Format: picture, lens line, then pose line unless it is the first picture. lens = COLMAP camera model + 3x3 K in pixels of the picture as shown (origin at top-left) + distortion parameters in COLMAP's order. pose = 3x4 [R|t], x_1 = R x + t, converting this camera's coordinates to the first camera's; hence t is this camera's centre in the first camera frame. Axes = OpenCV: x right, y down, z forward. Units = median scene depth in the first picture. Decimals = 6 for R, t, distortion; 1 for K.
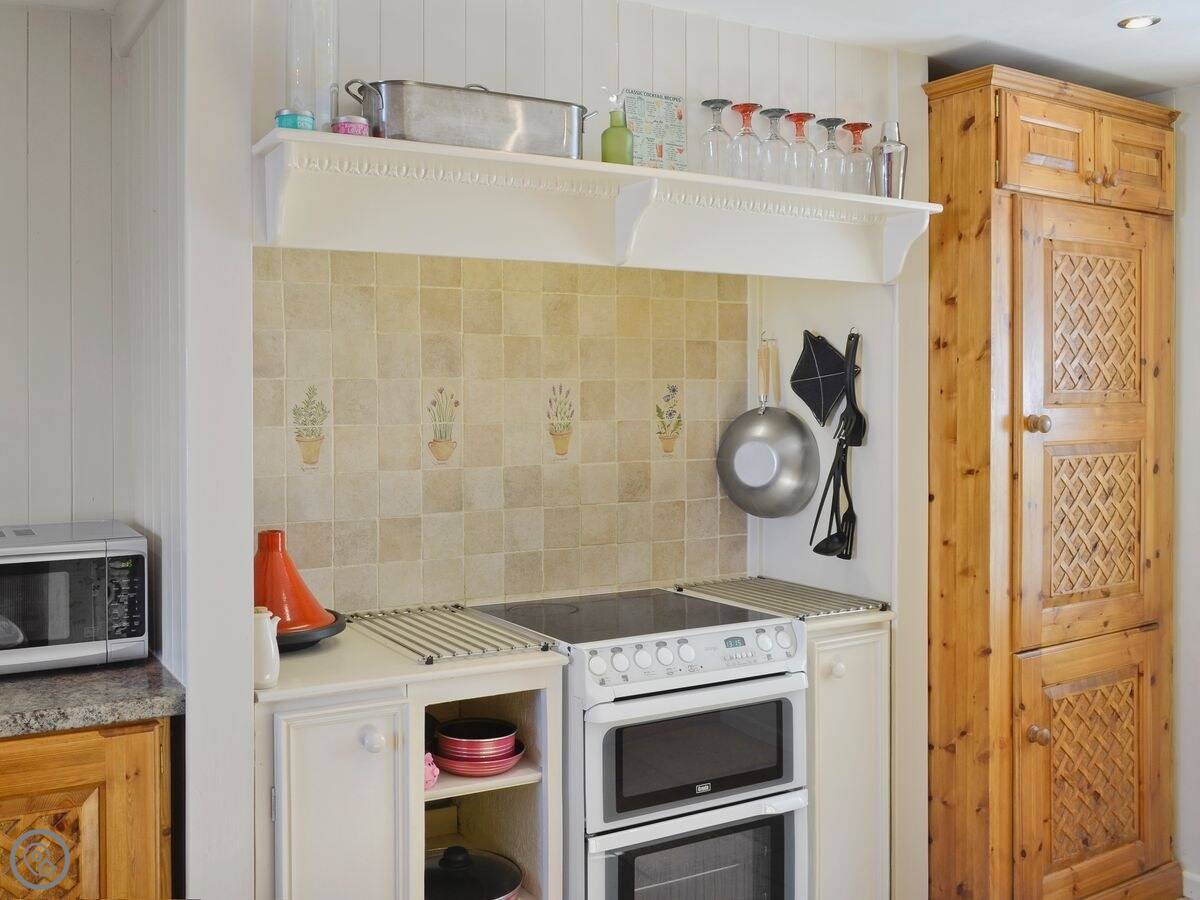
lens RADIAL K [[1116.2, 0, 573.3], [0, 1116.2, 445.5], [0, 0, 1]] dist [-0.073305, -0.002622]
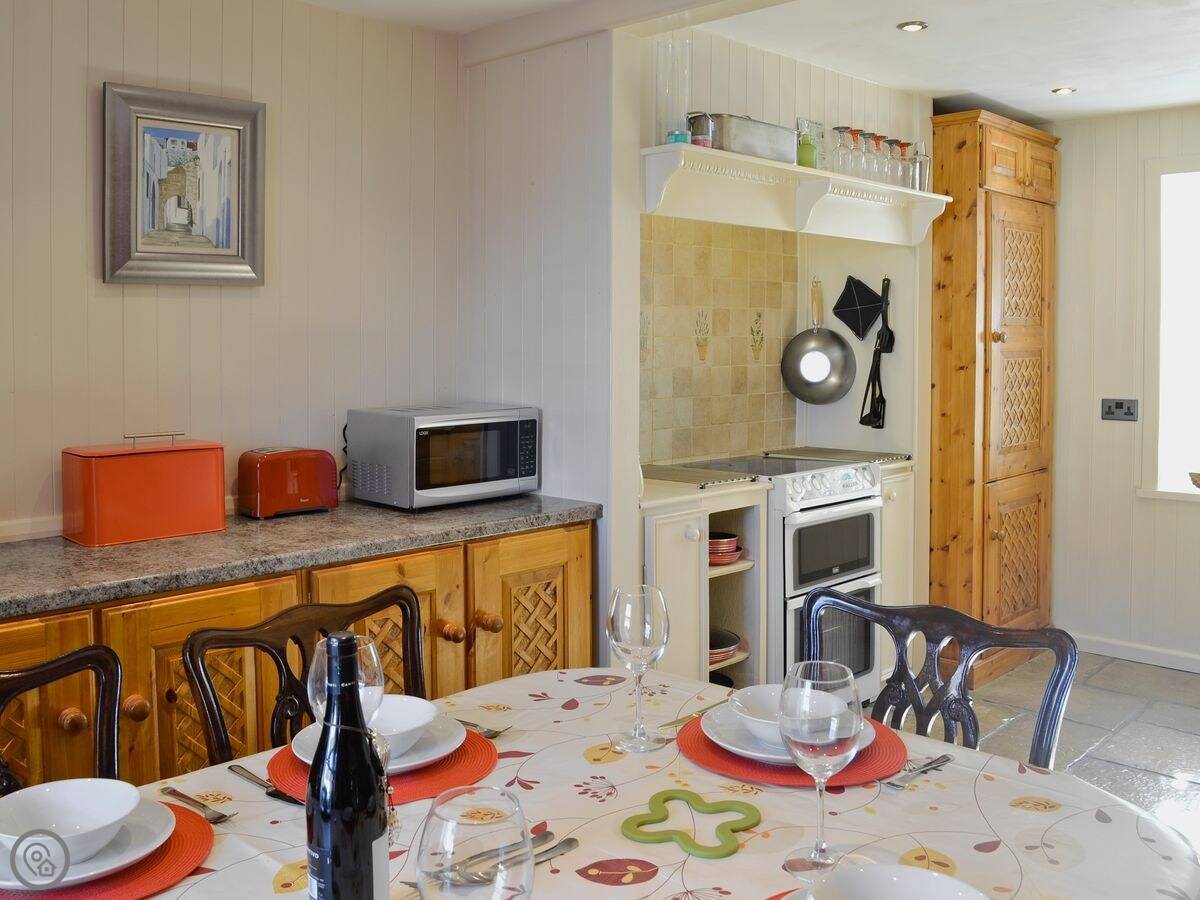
lens RADIAL K [[1190.5, 0, 599.1], [0, 1190.5, 433.8], [0, 0, 1]] dist [-0.084376, 0.019090]
pose [[0.949663, -0.026076, 0.312187, -0.649524], [0.016867, 0.999340, 0.032161, 0.054239], [-0.312820, -0.025277, 0.949476, -0.429272]]
